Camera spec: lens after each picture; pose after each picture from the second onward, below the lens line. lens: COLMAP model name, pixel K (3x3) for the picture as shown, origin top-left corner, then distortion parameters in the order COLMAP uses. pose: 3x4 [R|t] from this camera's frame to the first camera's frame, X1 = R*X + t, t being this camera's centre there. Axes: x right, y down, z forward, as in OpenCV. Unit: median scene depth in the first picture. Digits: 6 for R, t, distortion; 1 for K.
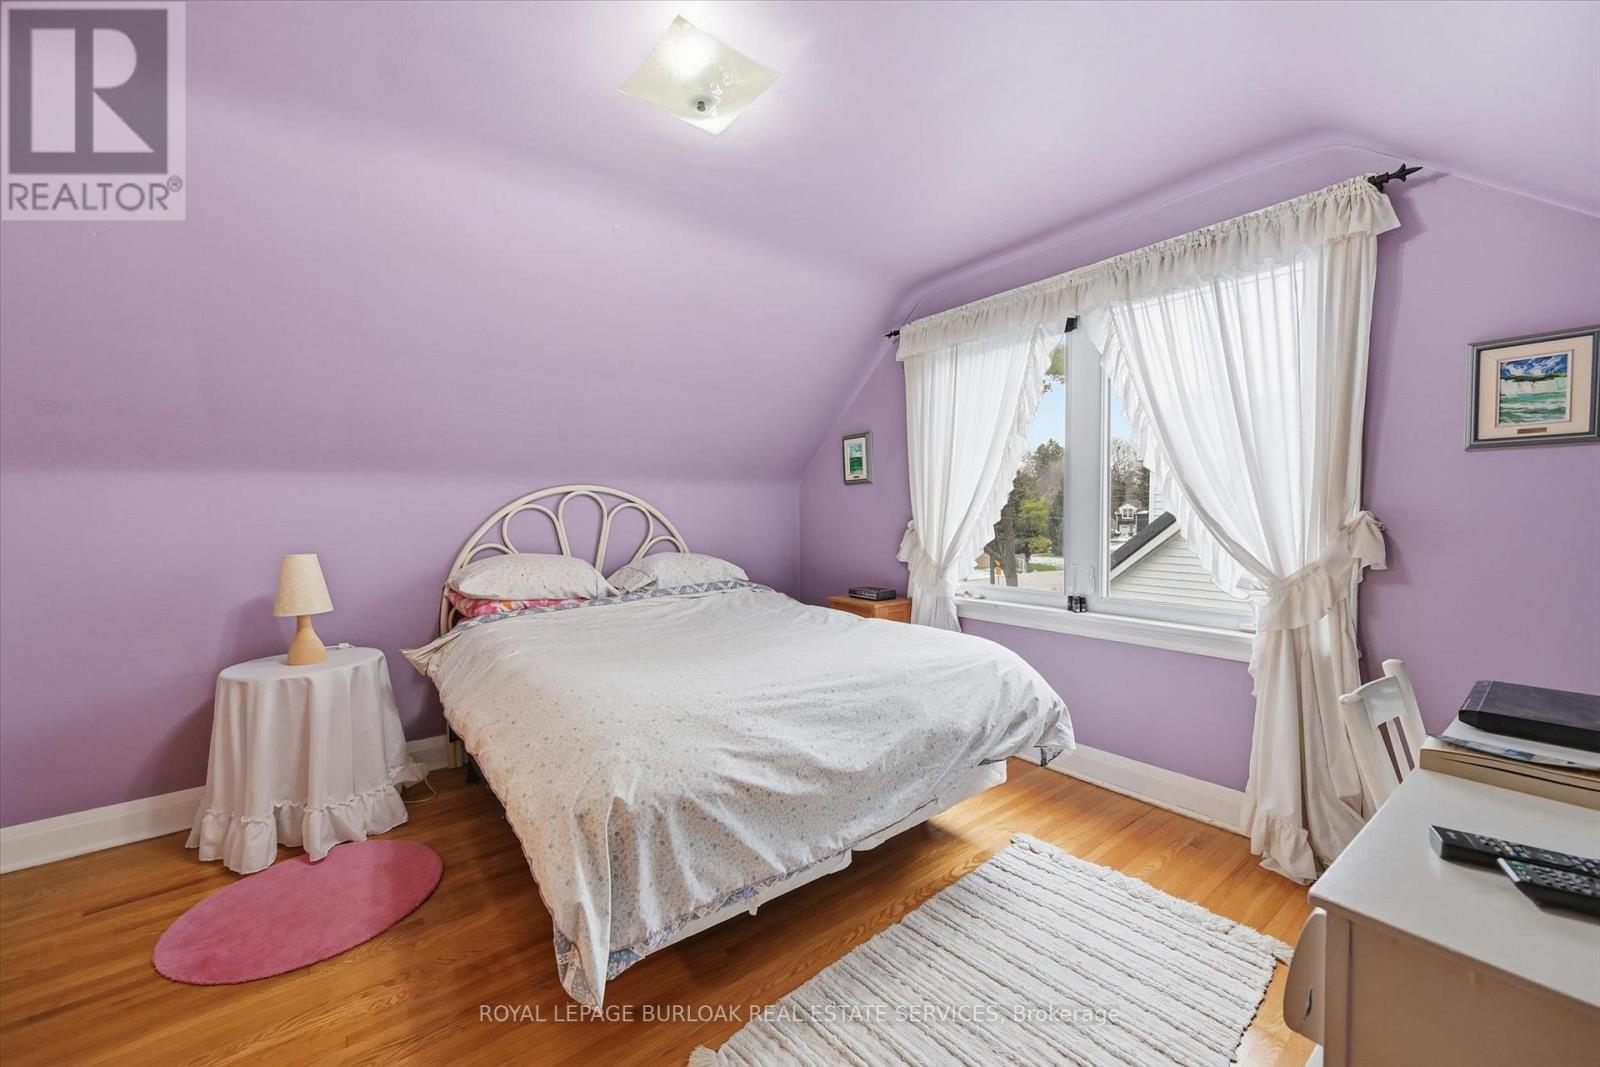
lens RADIAL K [[637.3, 0, 800.0], [0, 637.3, 533.5], [0, 0, 1]] dist [-0.002308, 0.000079]
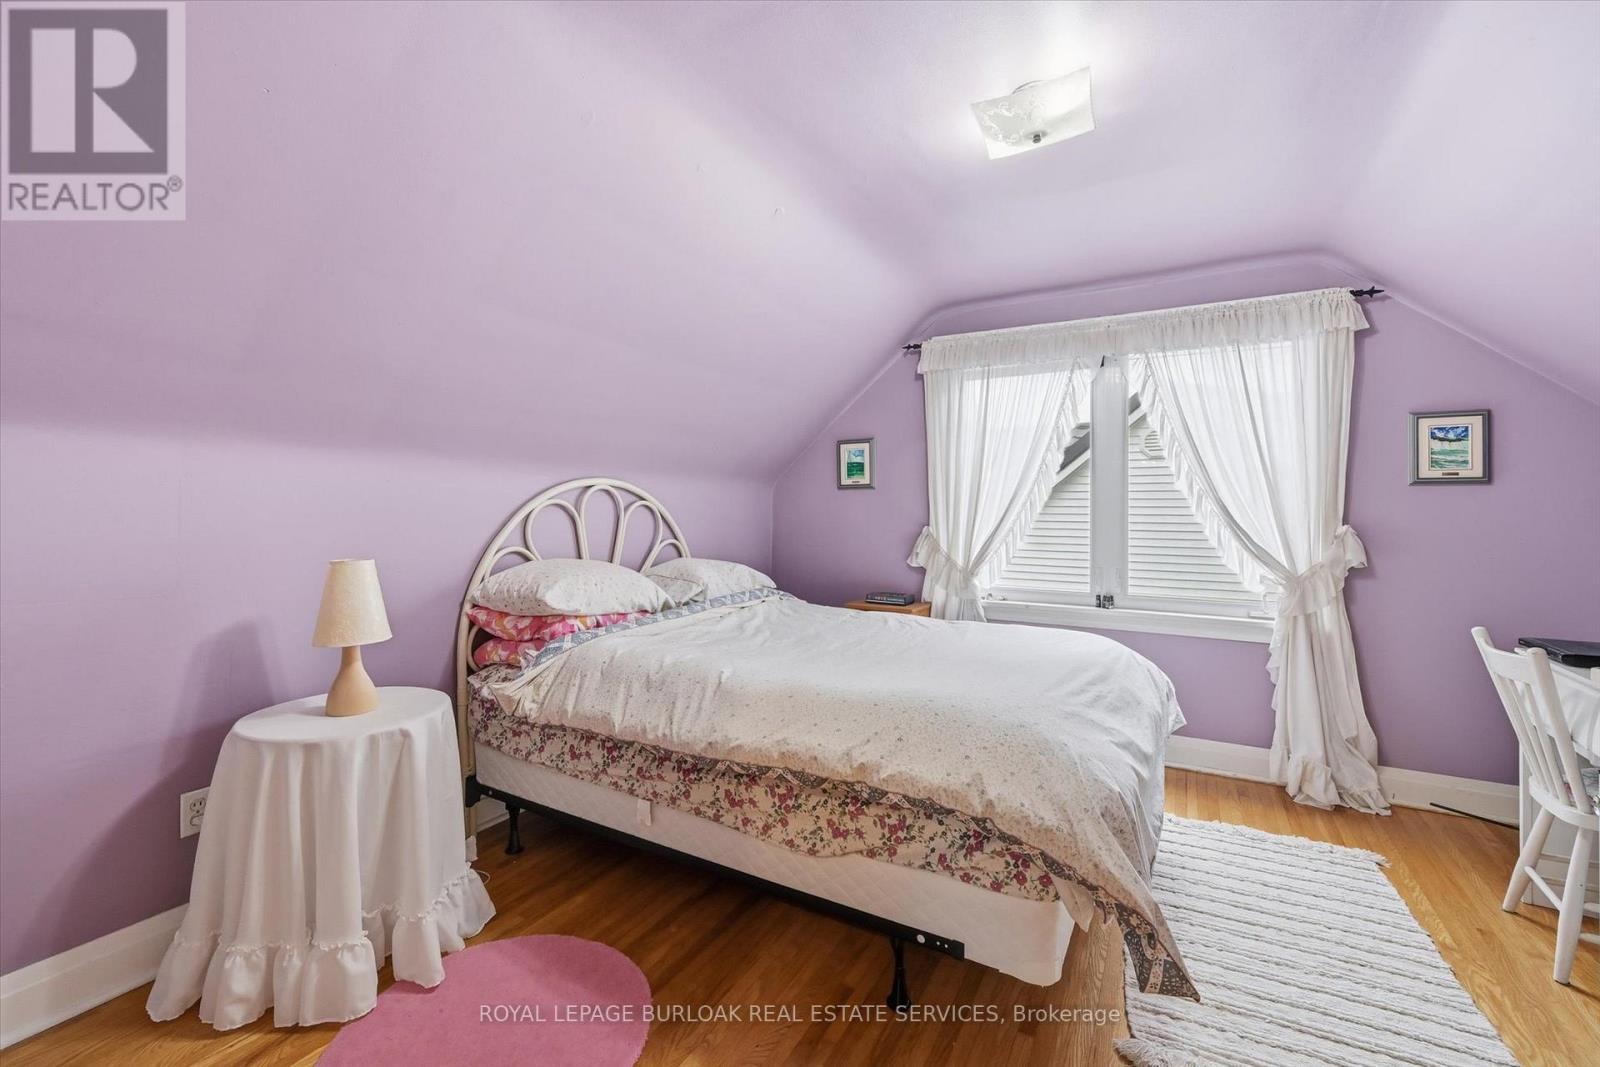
lens RADIAL K [[682.5, 0, 800.5], [0, 682.5, 498.9], [0, 0, 1]] dist [0.001140, -0.000142]
pose [[0.918676, 0.032778, 0.393649, -0.647304], [-0.008827, 0.998006, -0.062501, 0.008480], [-0.394913, 0.053944, 0.917134, 0.089169]]
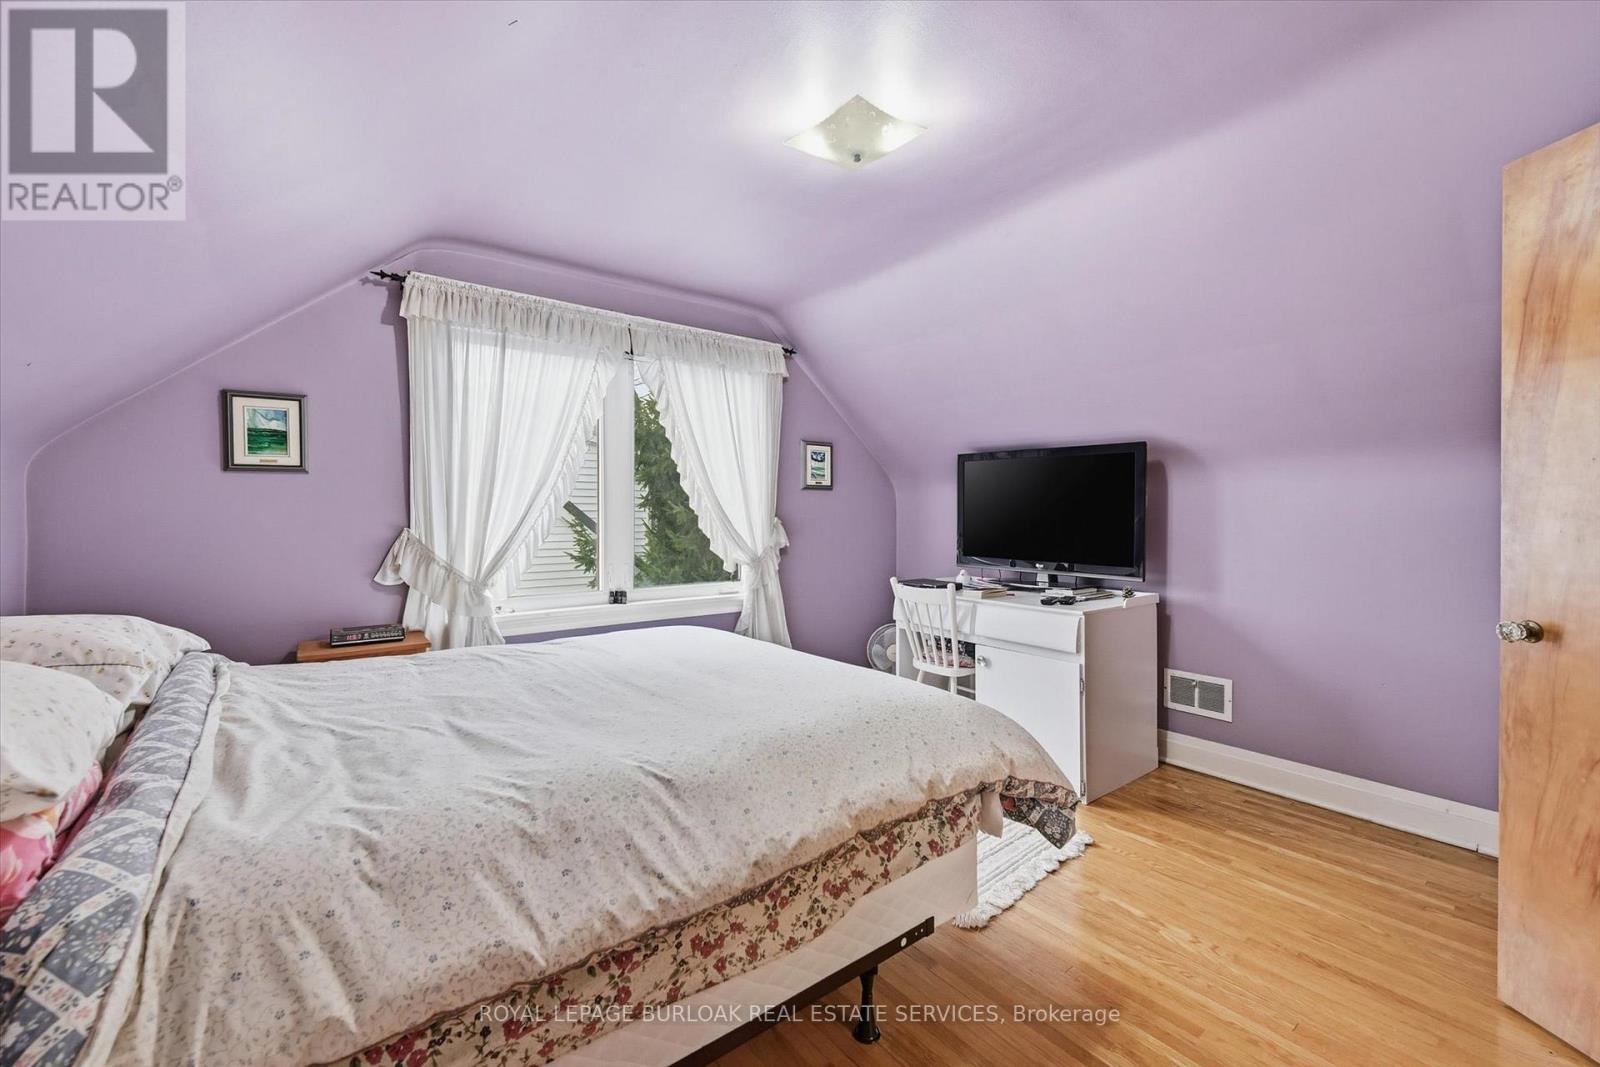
lens RADIAL K [[660.5, 0, 825.8], [0, 660.5, 511.2], [0, 0, 1]] dist [-0.000687, -0.000022]
pose [[-0.032621, 0.020257, 0.999263, -0.901606], [0.039453, 0.999041, -0.018964, -0.009130], [-0.998689, 0.038805, -0.033389, 0.758542]]
